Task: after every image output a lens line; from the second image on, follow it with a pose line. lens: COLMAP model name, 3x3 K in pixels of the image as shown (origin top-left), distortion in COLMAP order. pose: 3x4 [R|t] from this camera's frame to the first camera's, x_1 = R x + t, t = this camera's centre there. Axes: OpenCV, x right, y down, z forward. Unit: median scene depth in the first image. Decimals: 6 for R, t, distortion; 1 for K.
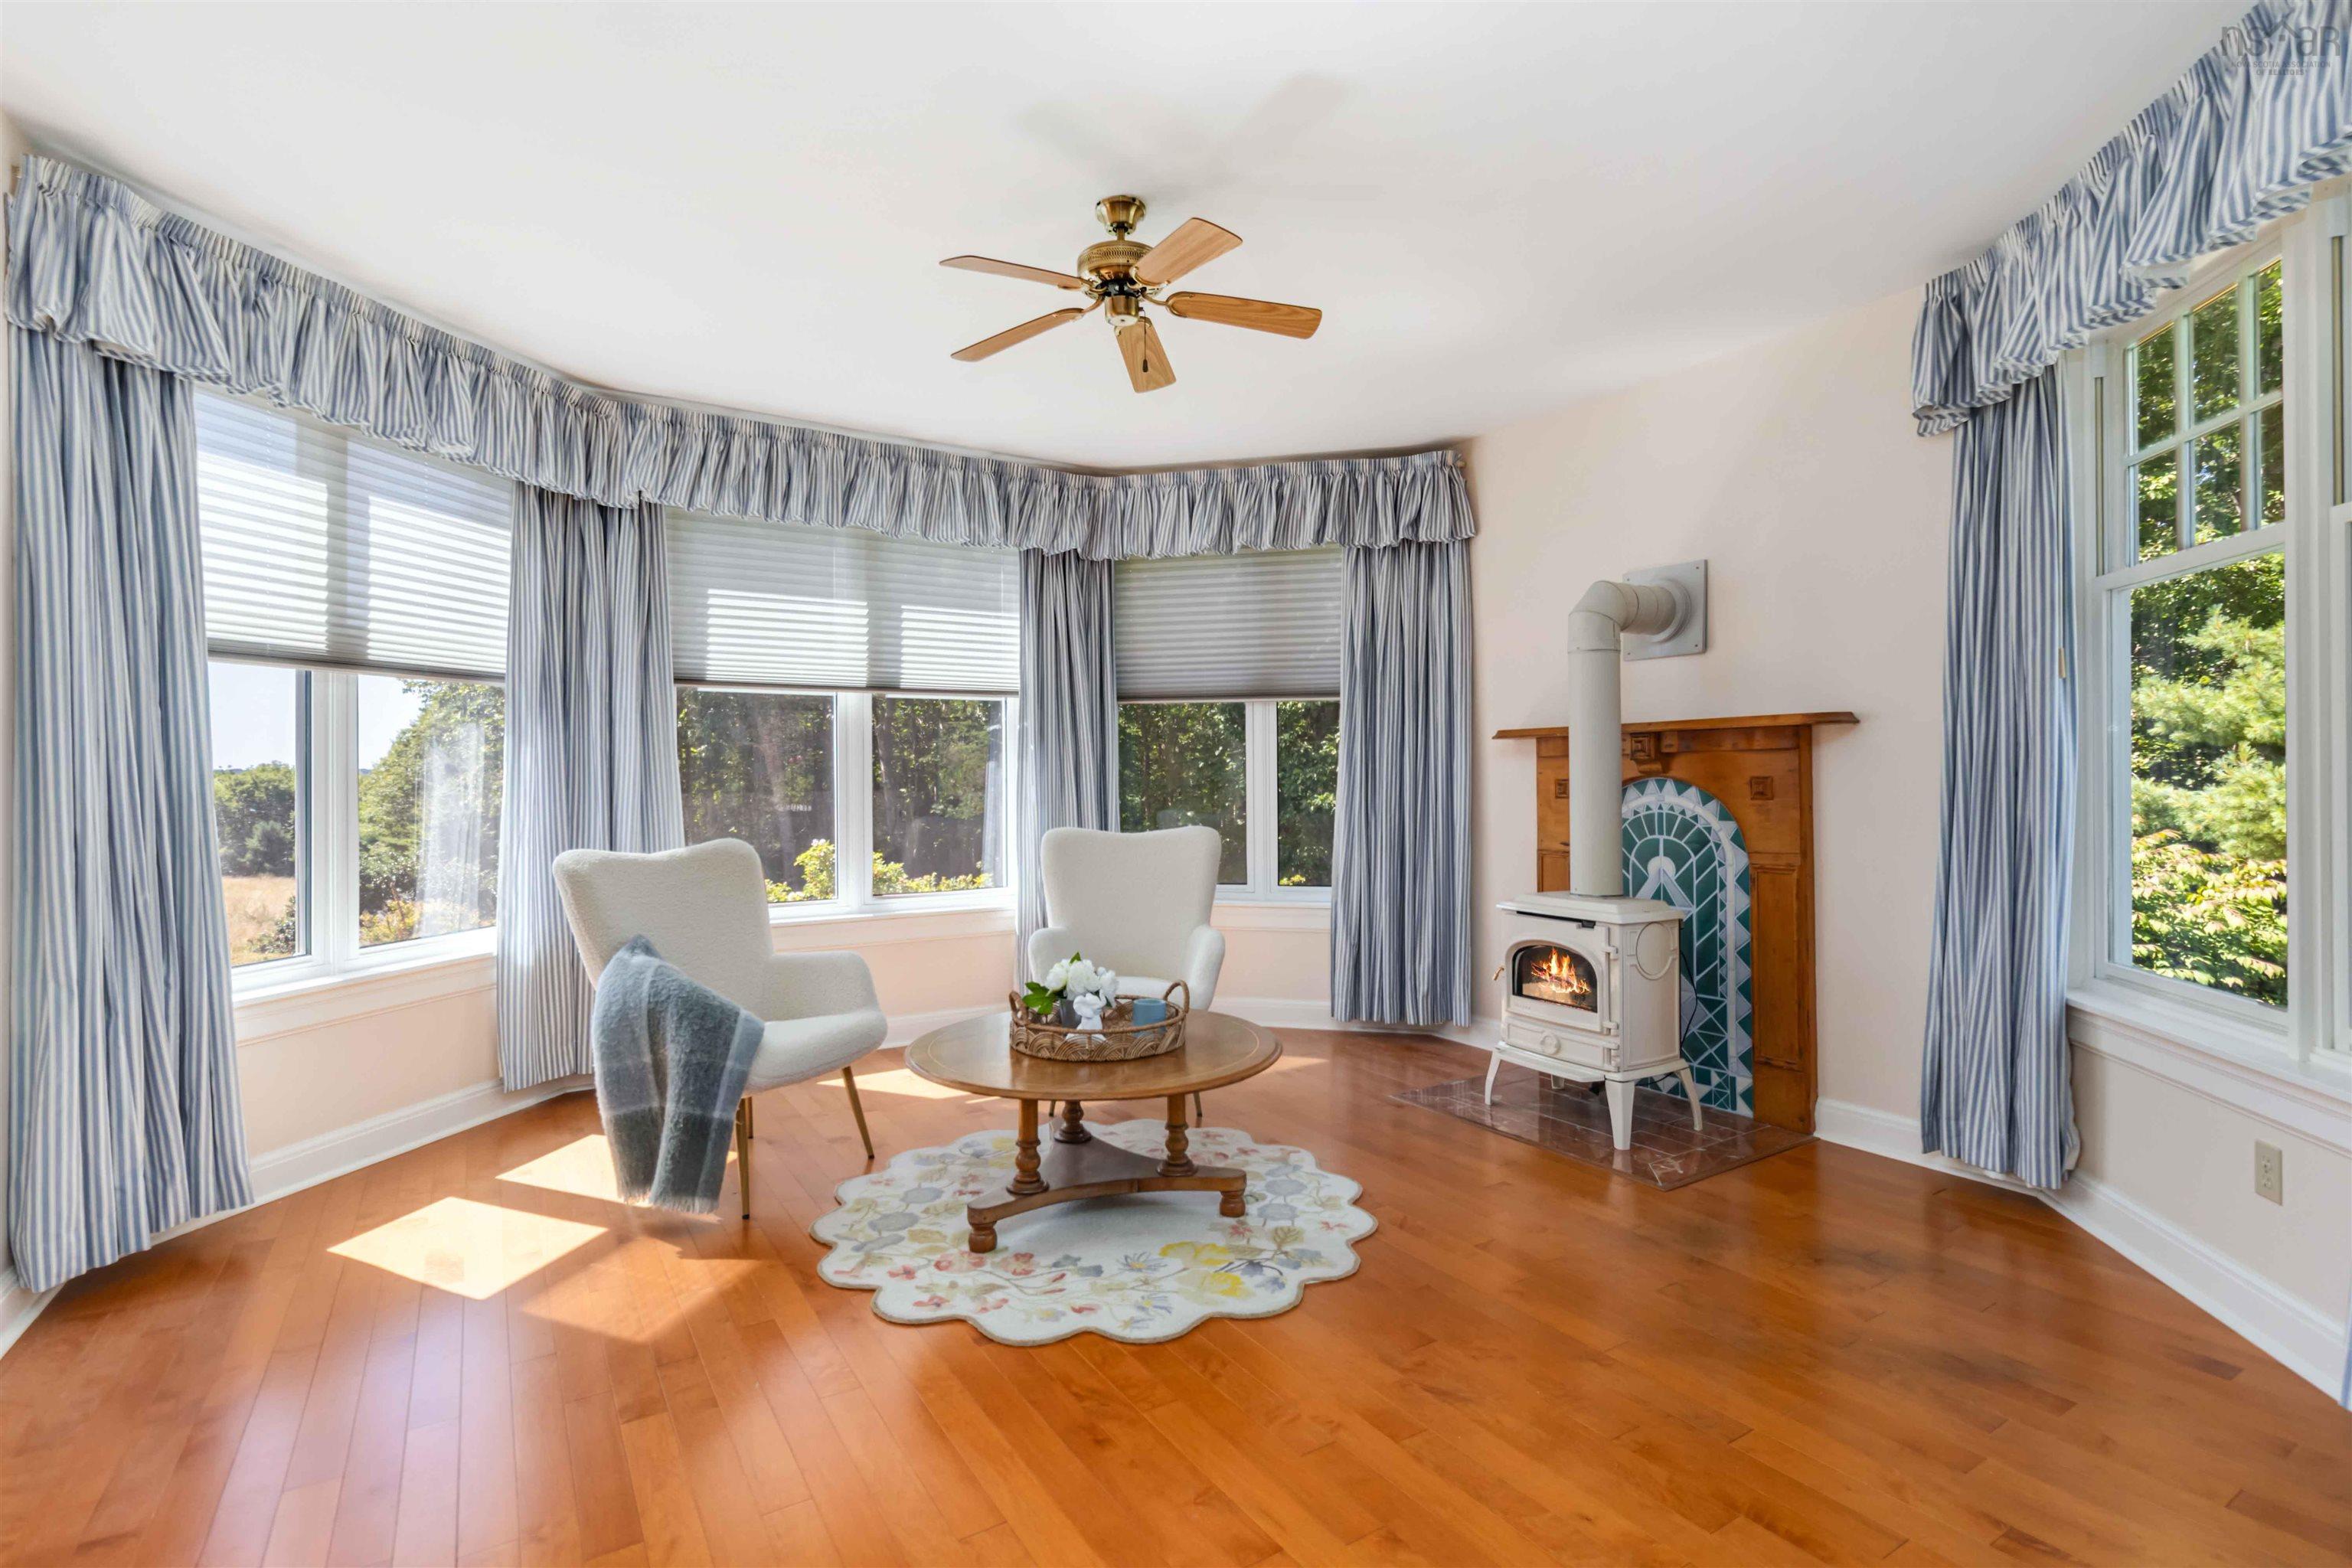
lens RADIAL K [[1098.1, 0, 1160.9], [0, 1098.1, 757.0], [0, 0, 1]] dist [-0.000946, -0.000061]
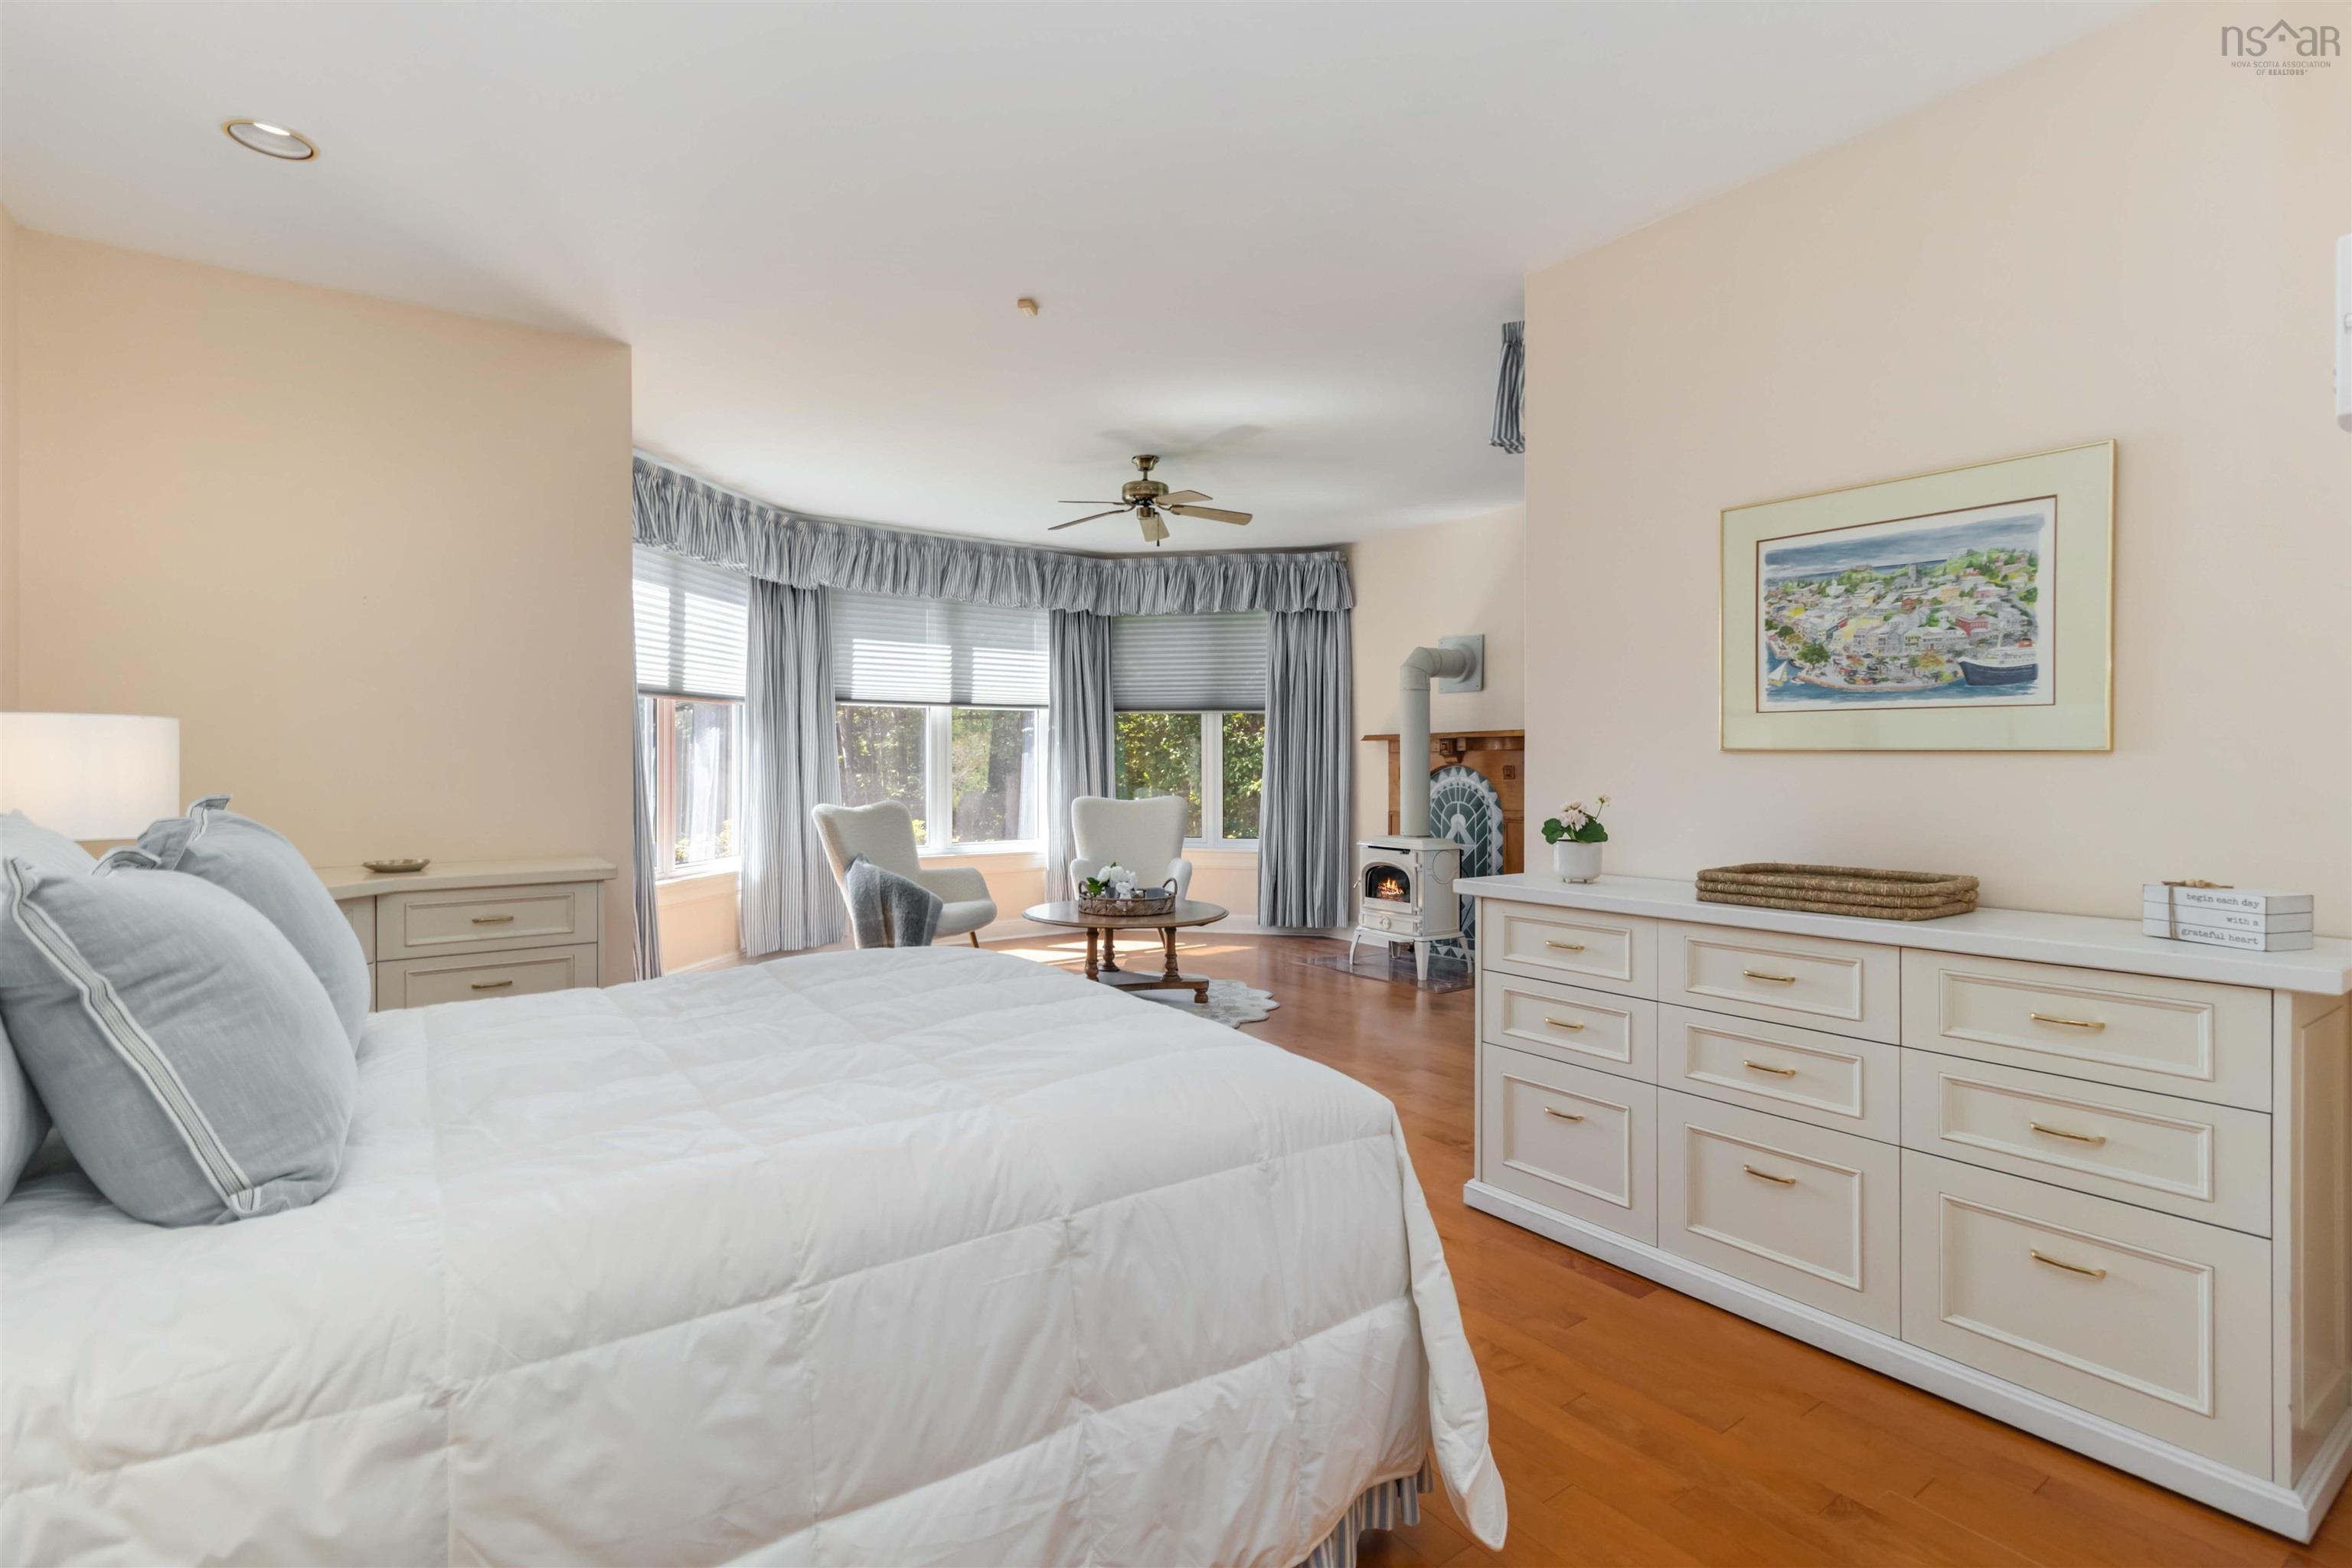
lens RADIAL K [[1098.1, 0, 1160.9], [0, 1098.1, 757.0], [0, 0, 1]] dist [-0.000946, -0.000061]
pose [[0.998317, 0.005907, 0.057697, -0.067947], [-0.006570, 0.999914, 0.011323, -0.008571], [-0.057625, -0.011683, 0.998270, -0.511015]]
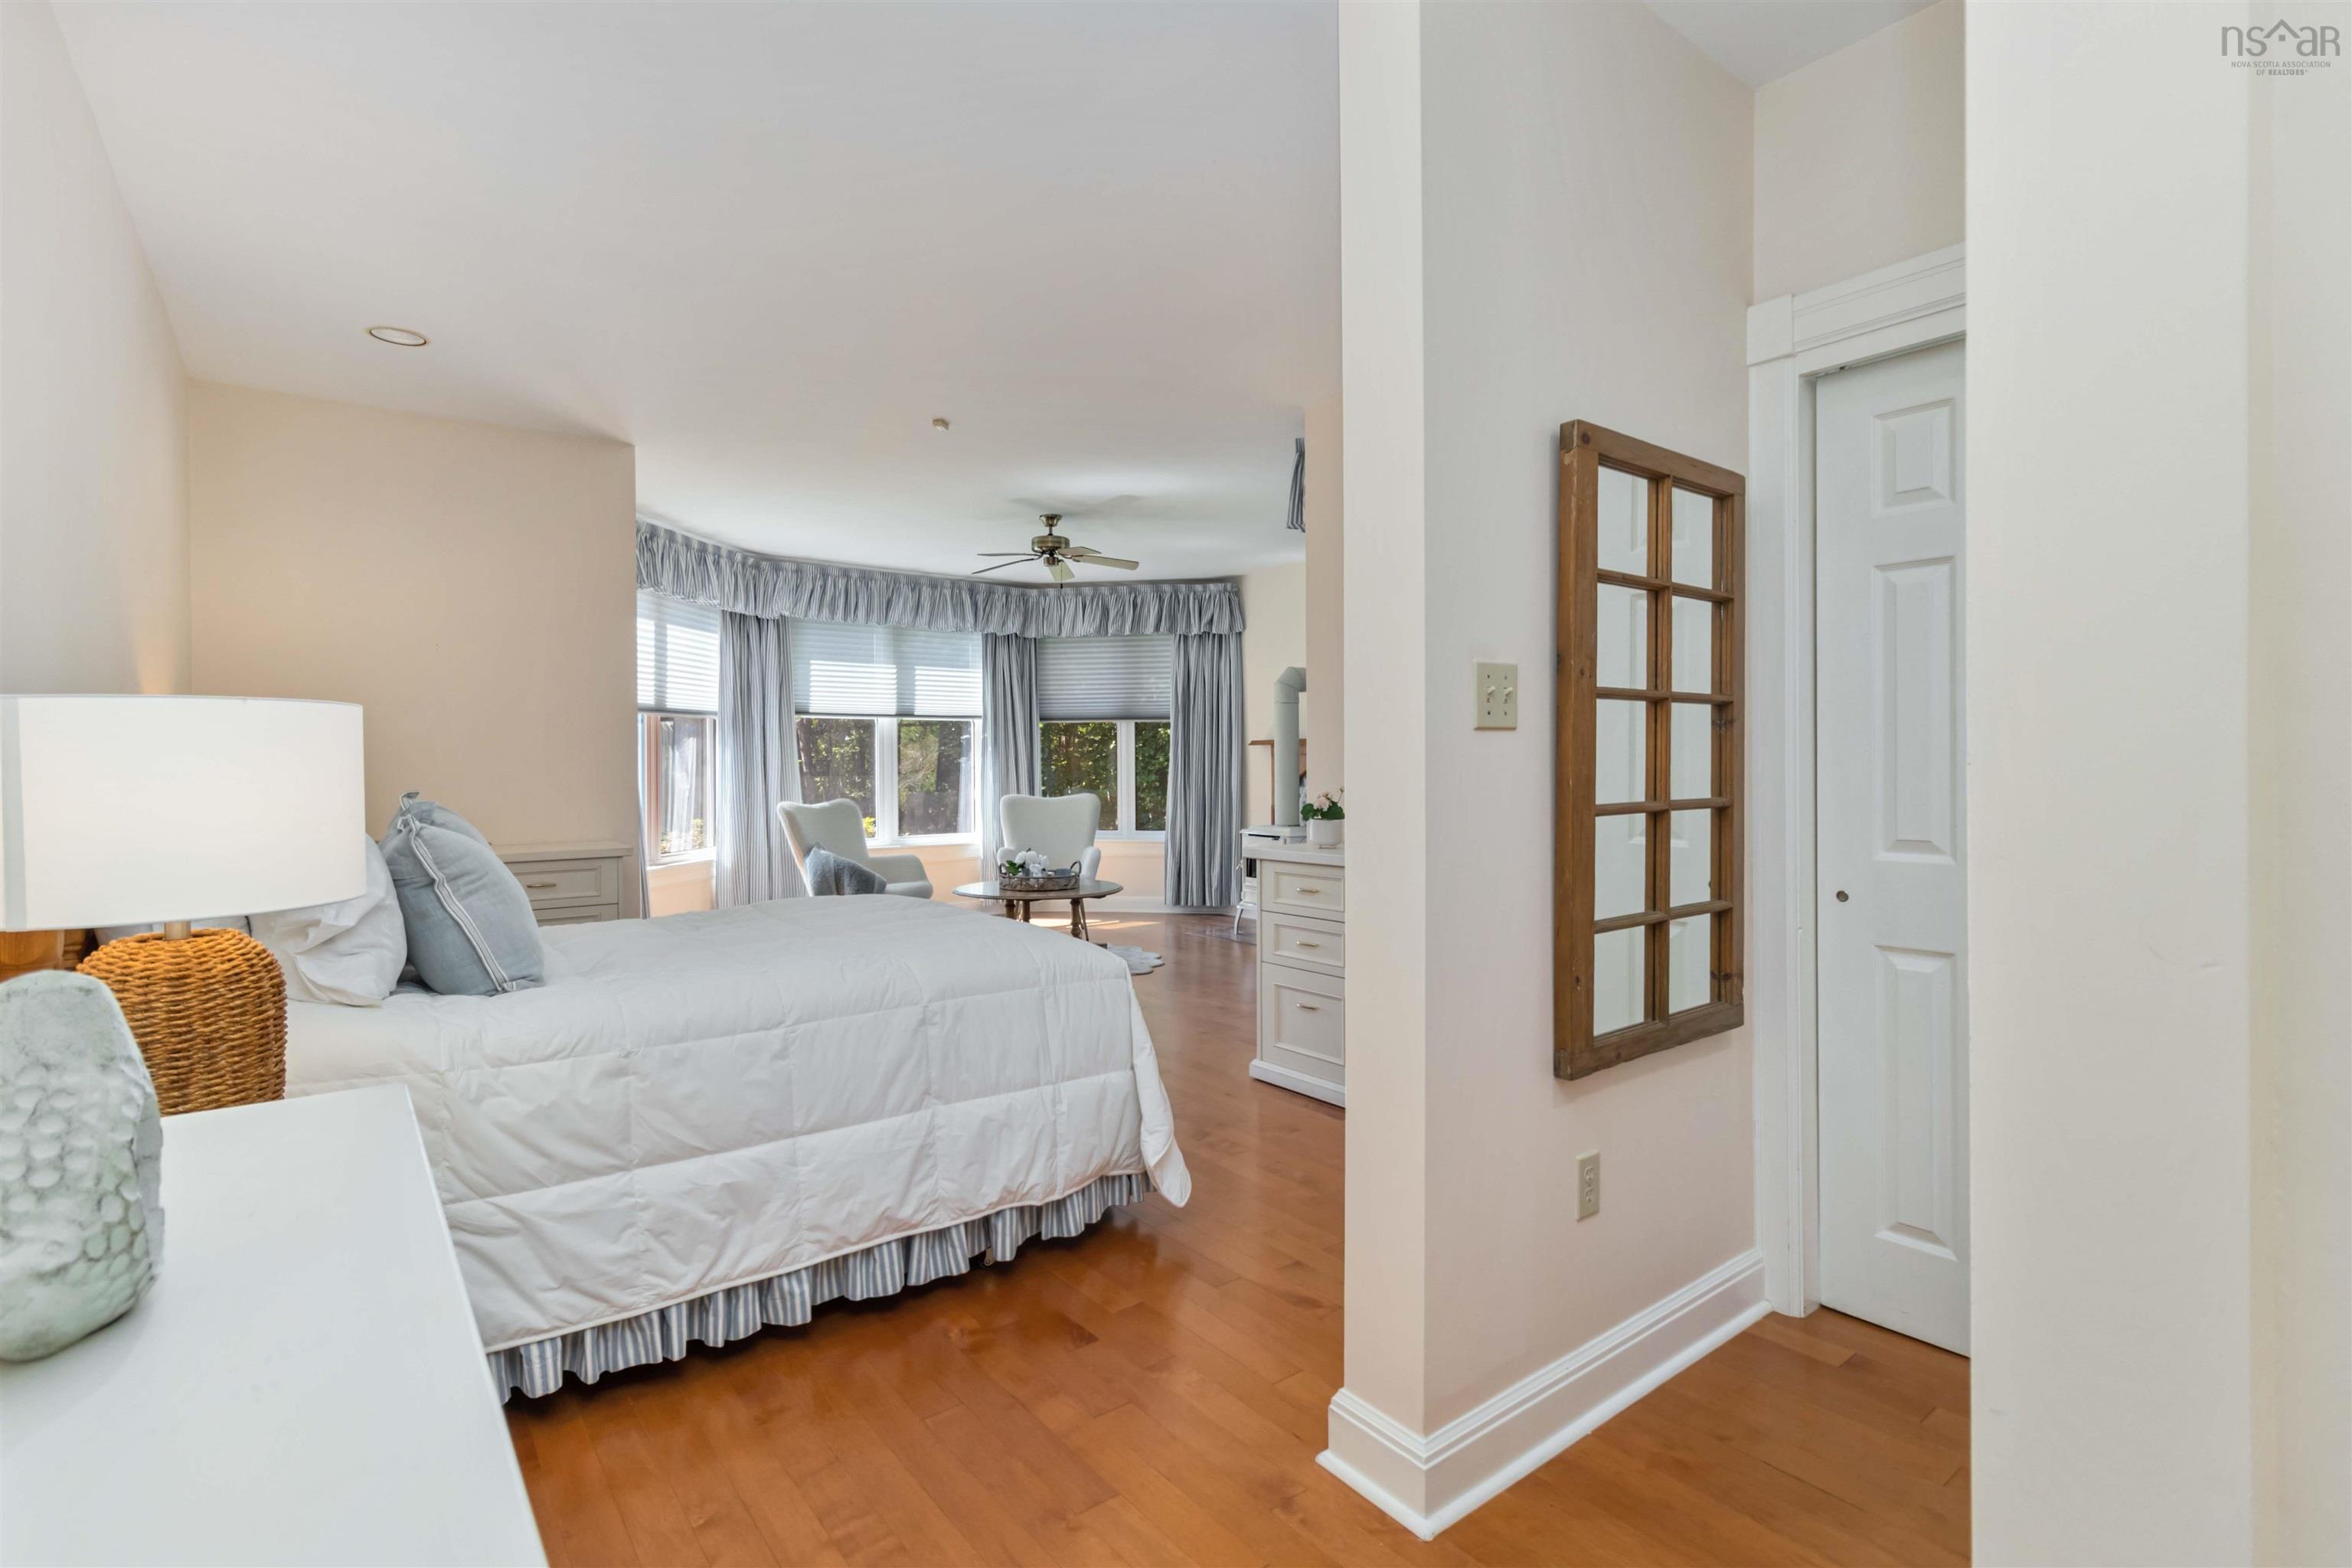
lens RADIAL K [[1098.1, 0, 1160.9], [0, 1098.1, 757.0], [0, 0, 1]] dist [-0.000946, -0.000061]
pose [[0.995625, -0.000619, 0.093433, -0.013653], [-0.000287, 0.999953, 0.009675, -0.013636], [-0.093435, -0.009660, 0.995579, -0.761303]]
